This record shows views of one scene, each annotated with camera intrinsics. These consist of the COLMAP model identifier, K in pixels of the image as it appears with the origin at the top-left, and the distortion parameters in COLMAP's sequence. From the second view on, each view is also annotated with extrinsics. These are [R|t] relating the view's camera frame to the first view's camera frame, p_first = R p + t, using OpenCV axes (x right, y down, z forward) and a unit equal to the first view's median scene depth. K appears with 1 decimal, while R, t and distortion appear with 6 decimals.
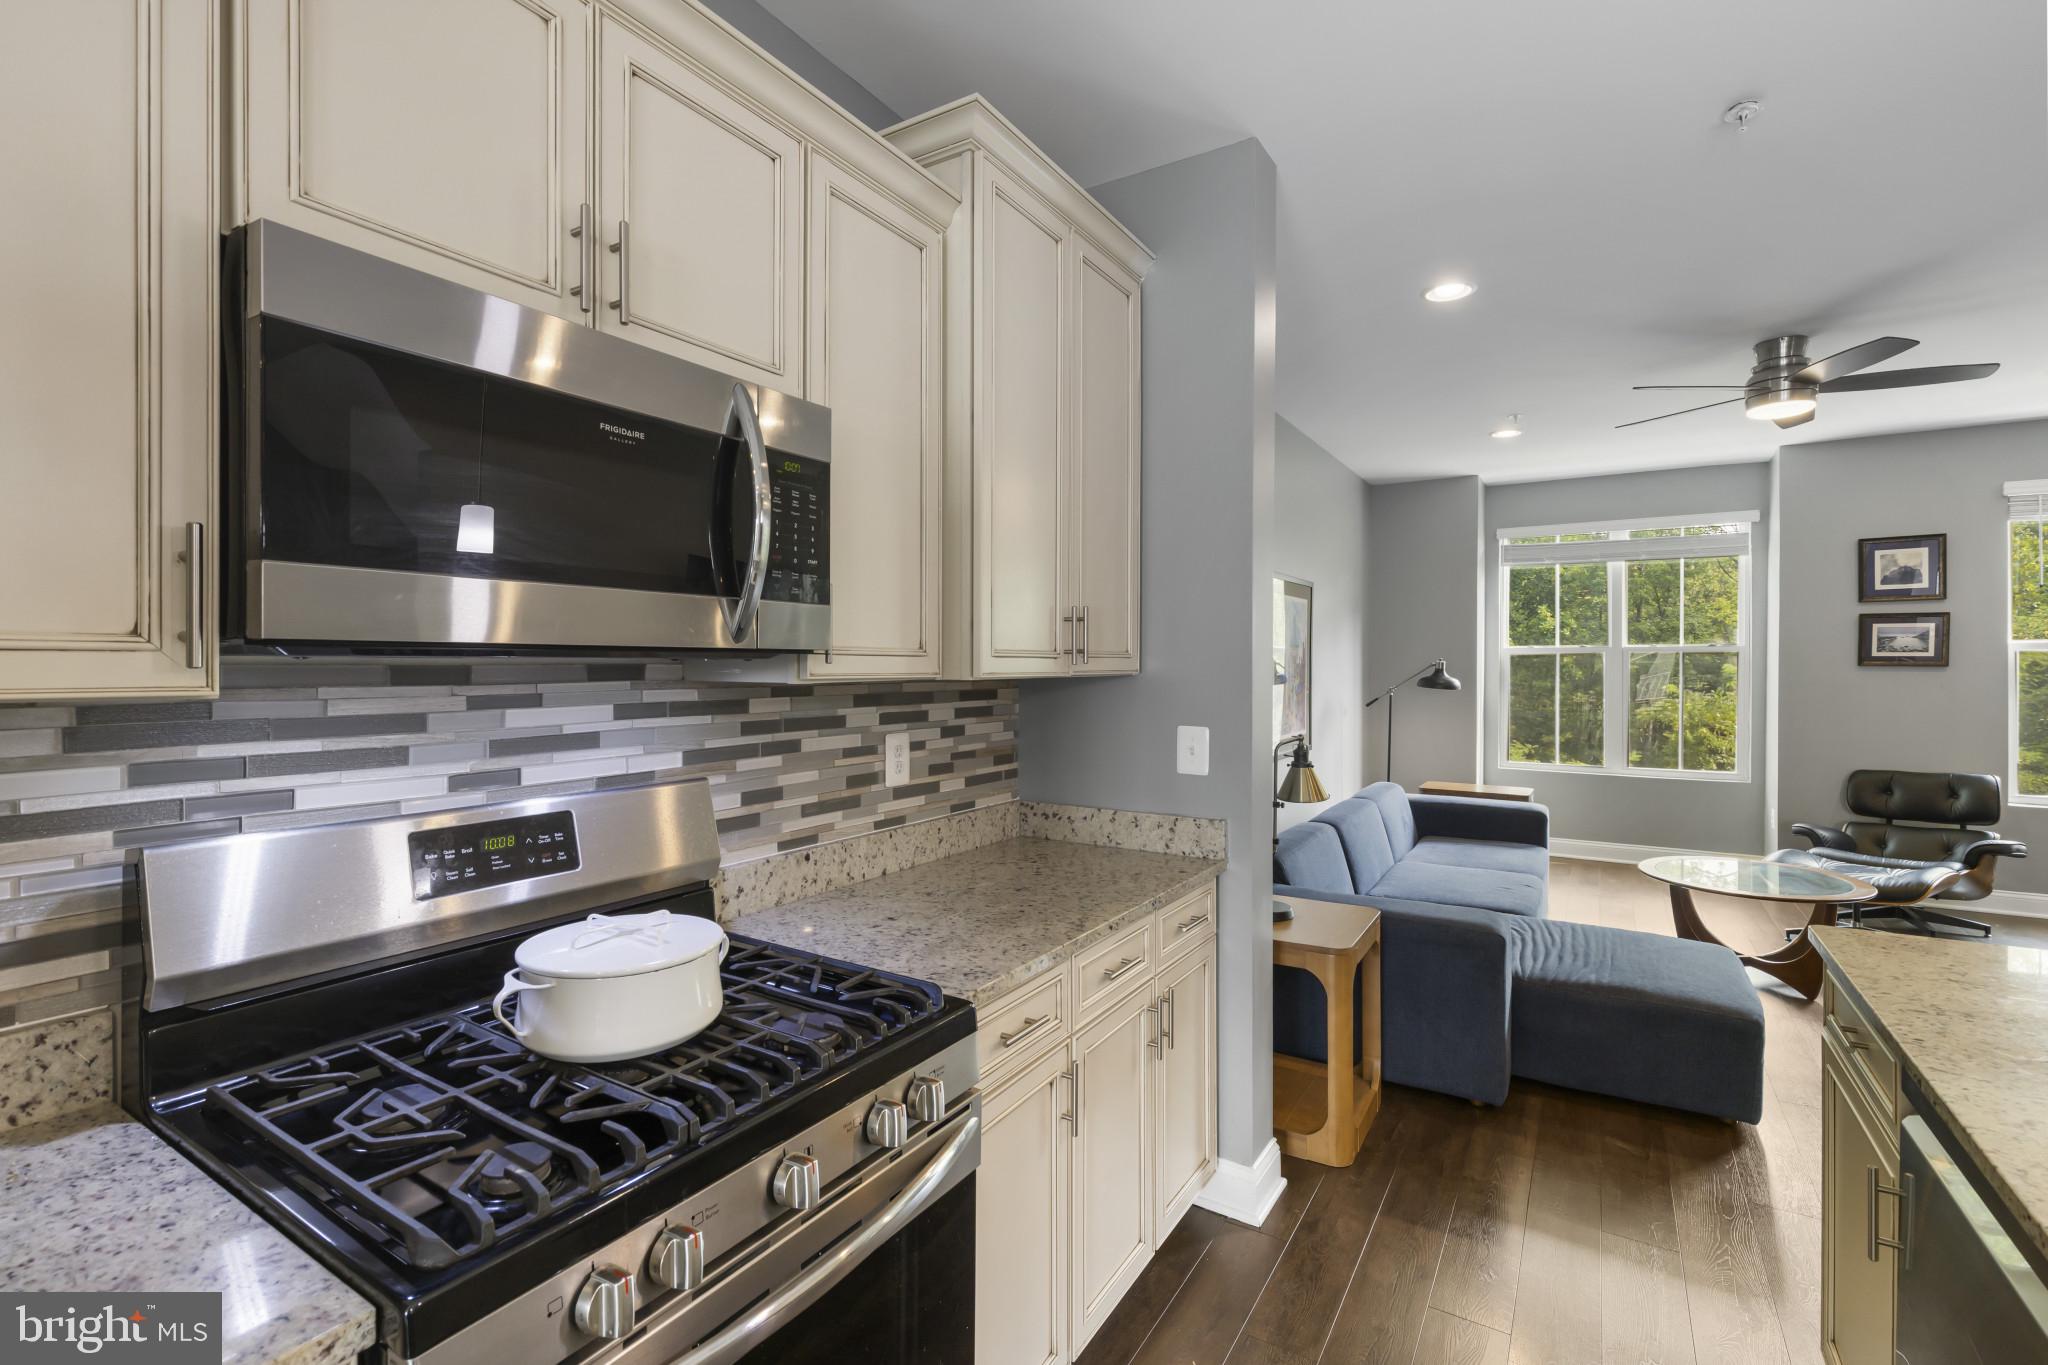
lens RADIAL K [[923.9, 0, 1023.1], [0, 923.9, 669.4], [0, 0, 1]] dist [0.007509, -0.002697]
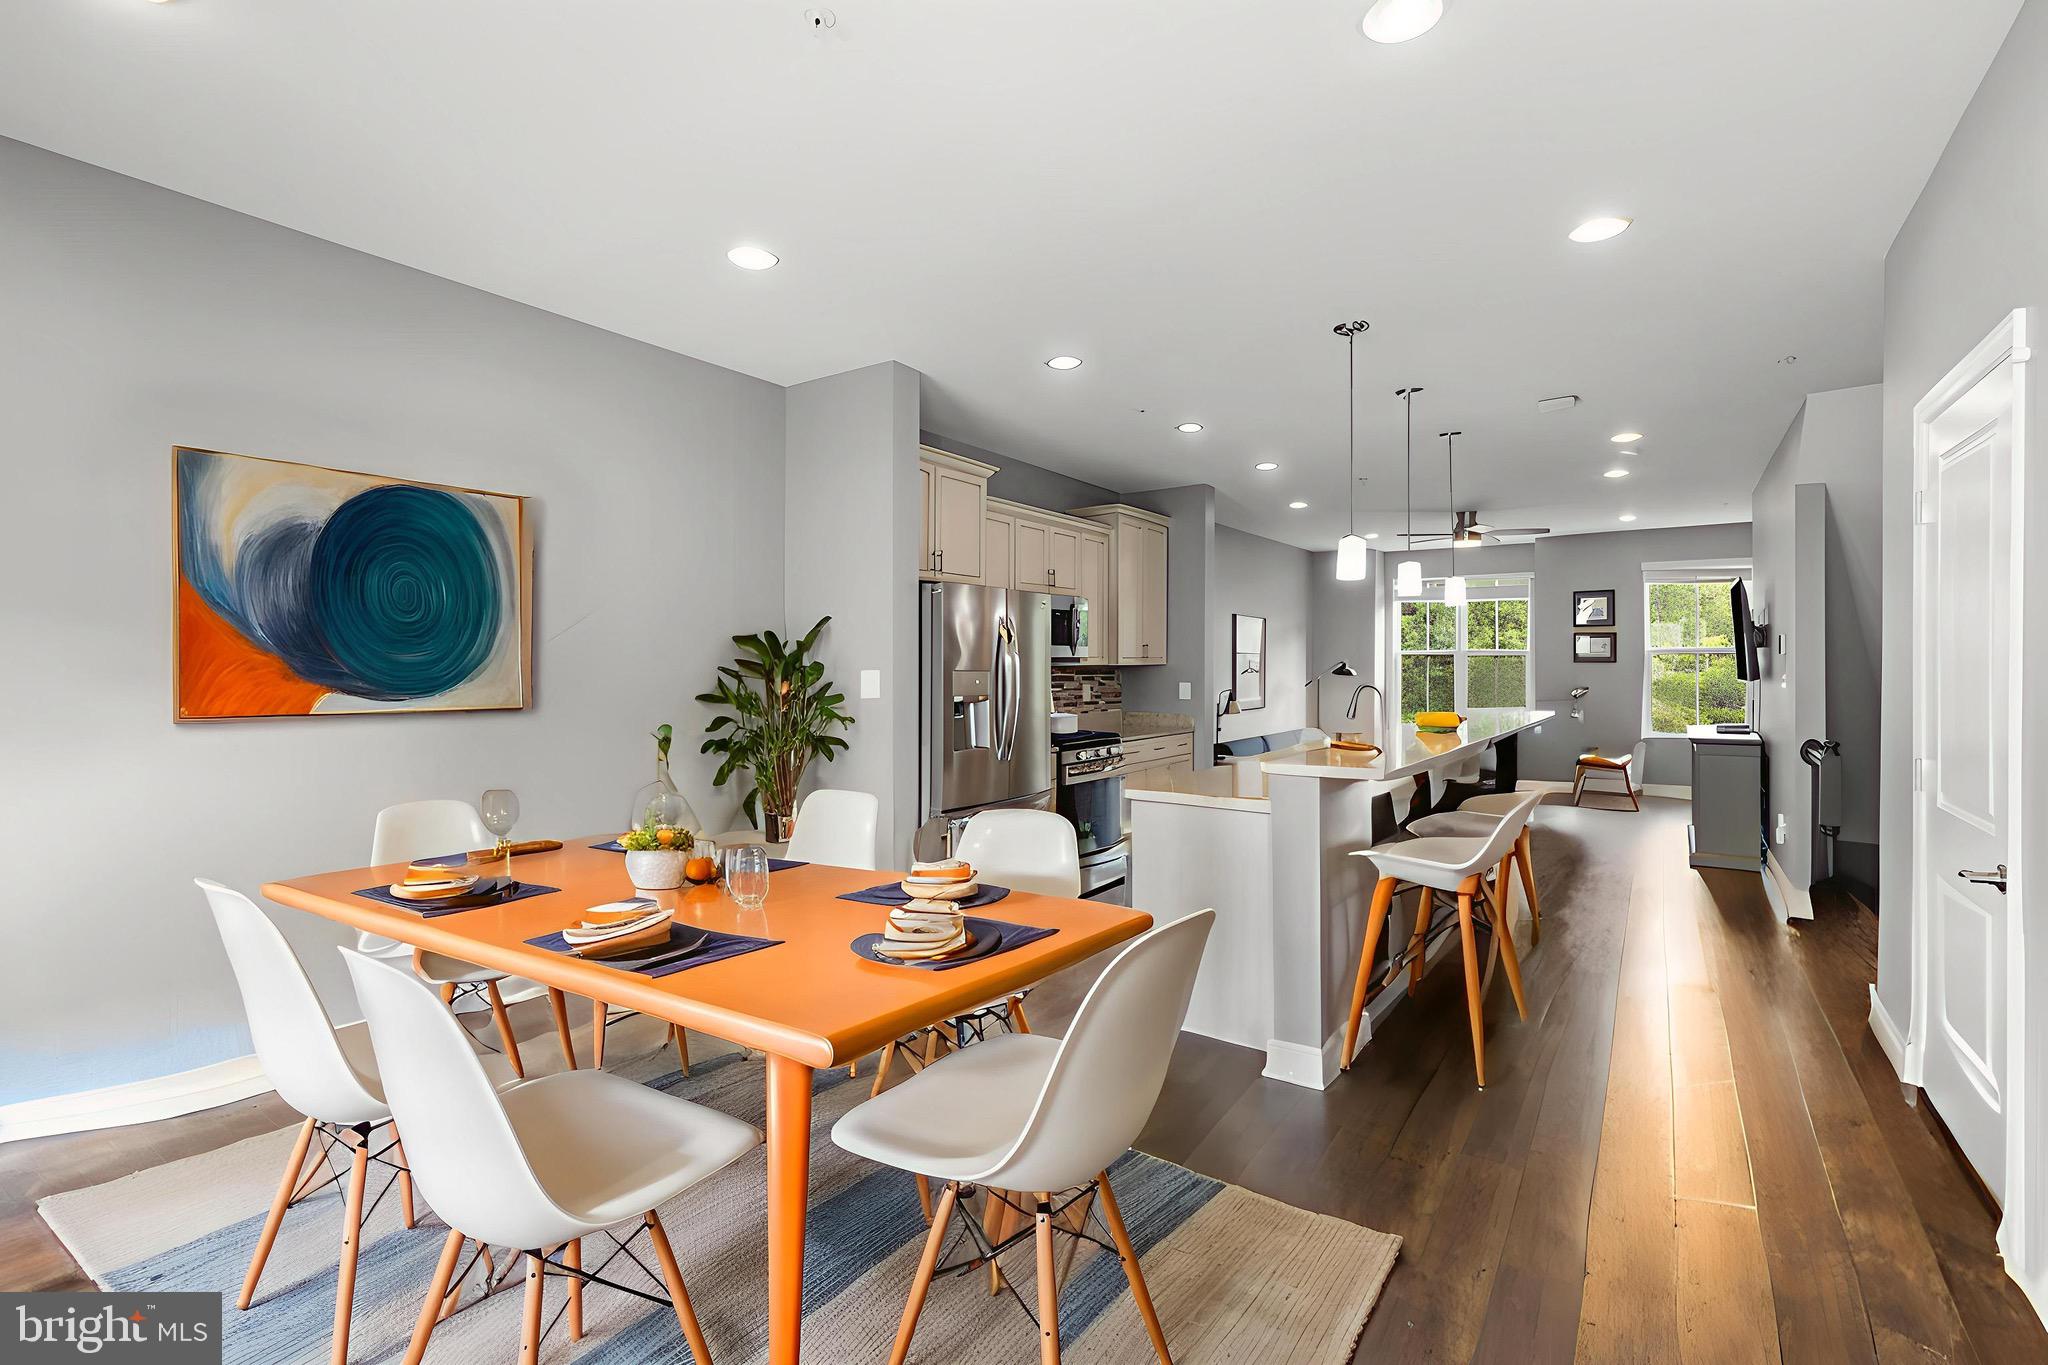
lens RADIAL K [[923.9, 0, 1025.8], [0, 923.9, 672.7], [0, 0, 1]] dist [0.007509, -0.002697]
pose [[0.999133, -0.001165, -0.041612, -0.093879], [0.001374, 0.999987, 0.004992, 0.007804], [0.041606, -0.005045, 0.999121, -0.924907]]
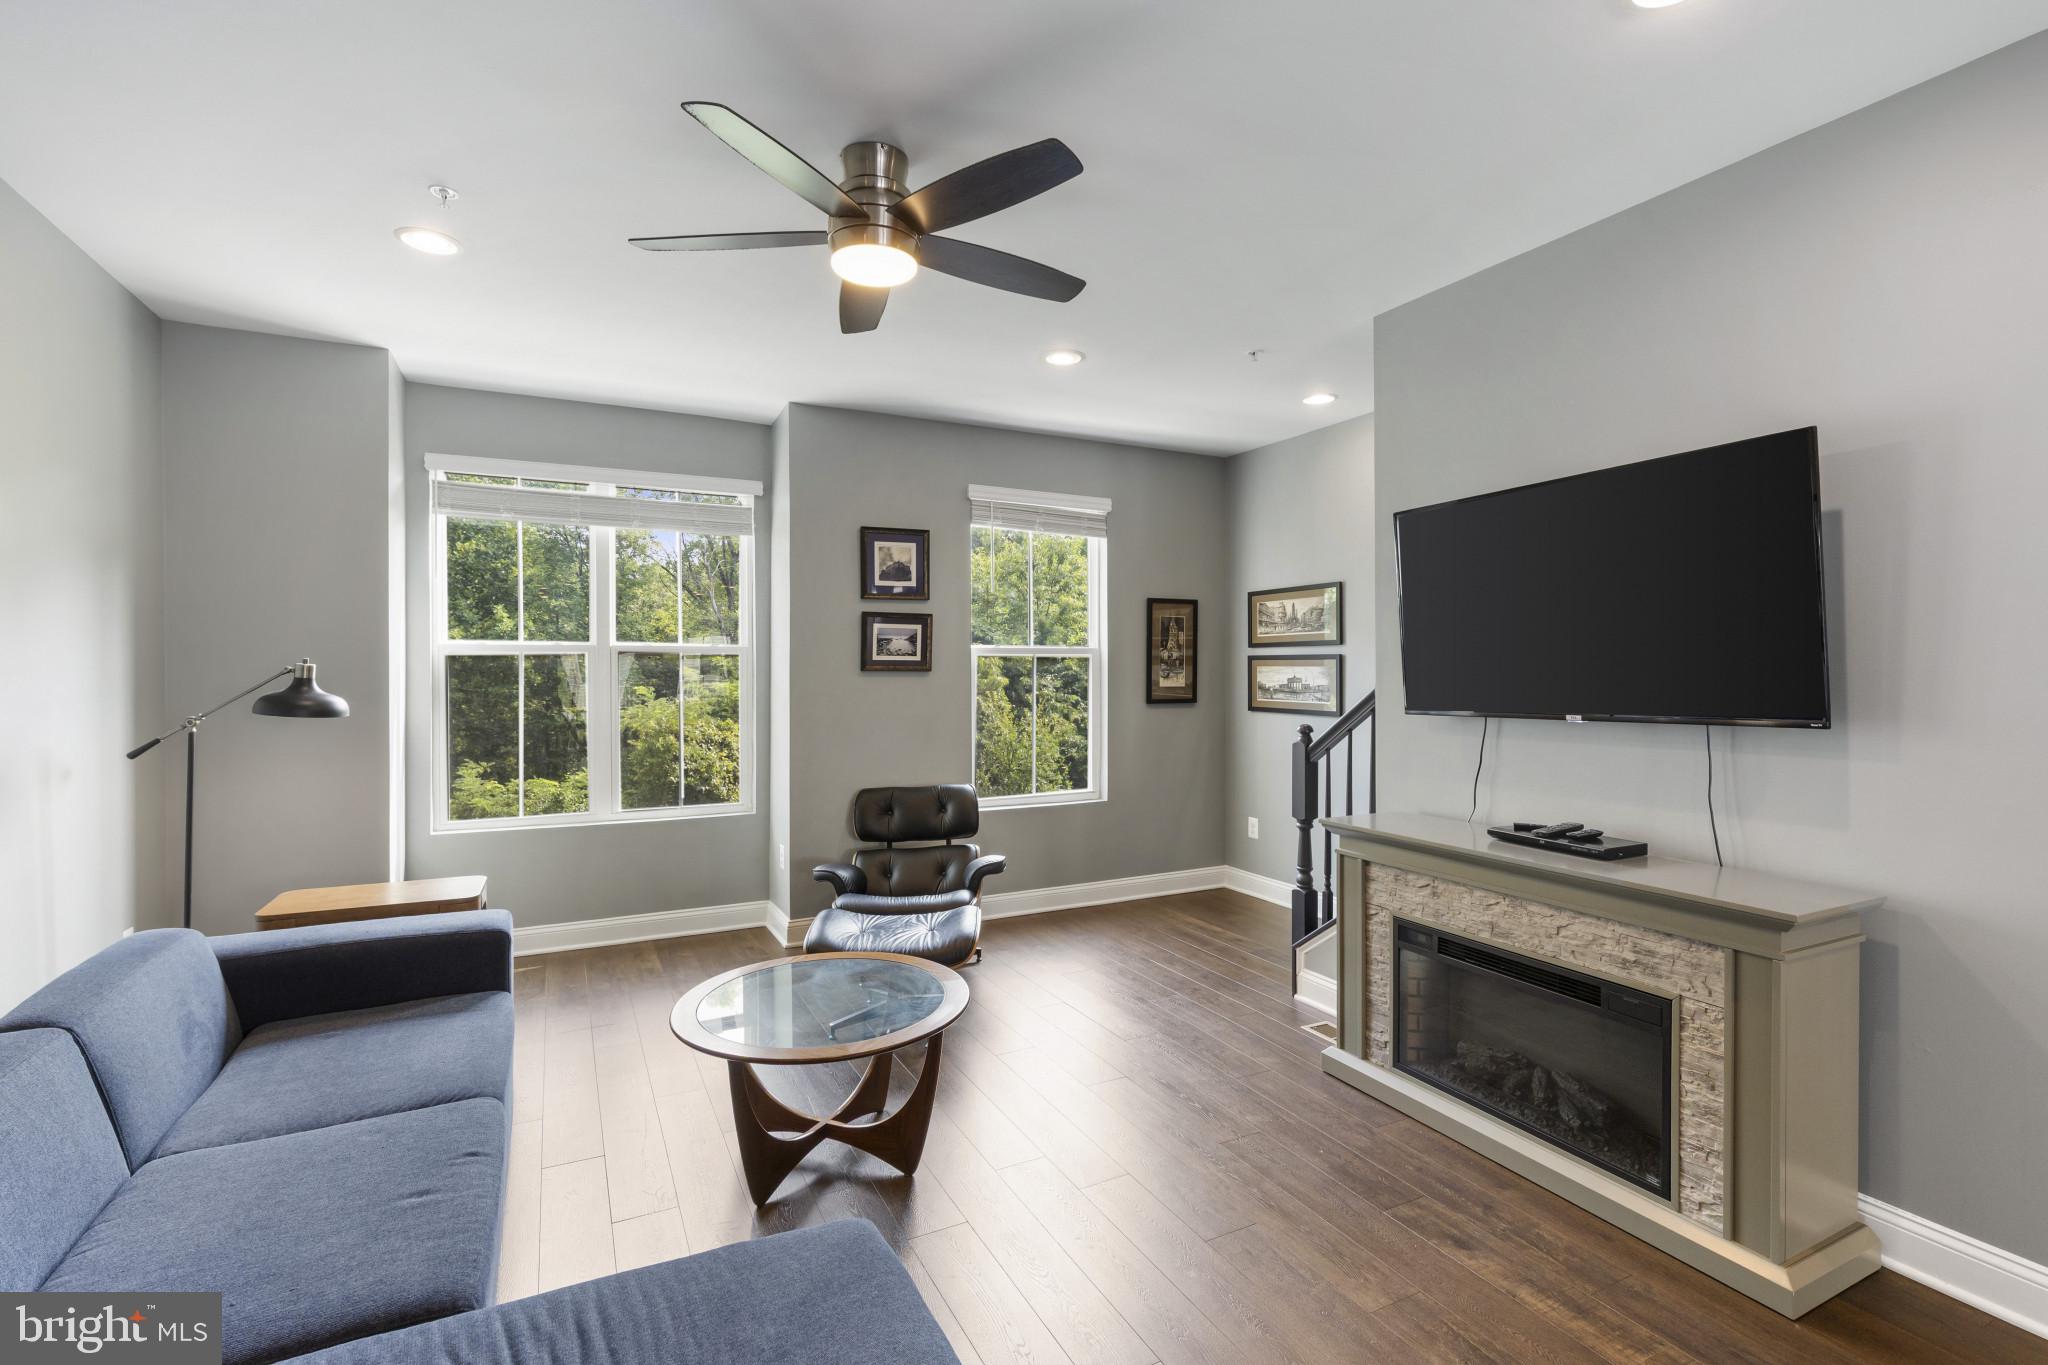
lens RADIAL K [[923.9, 0, 1021.6], [0, 923.9, 679.5], [0, 0, 1]] dist [0.007509, -0.002697]
pose [[0.520142, -0.009631, 0.854025, 0.258359], [0.004366, 0.999953, 0.008617, -0.003121], [-0.854068, -0.000753, 0.520160, 0.460208]]
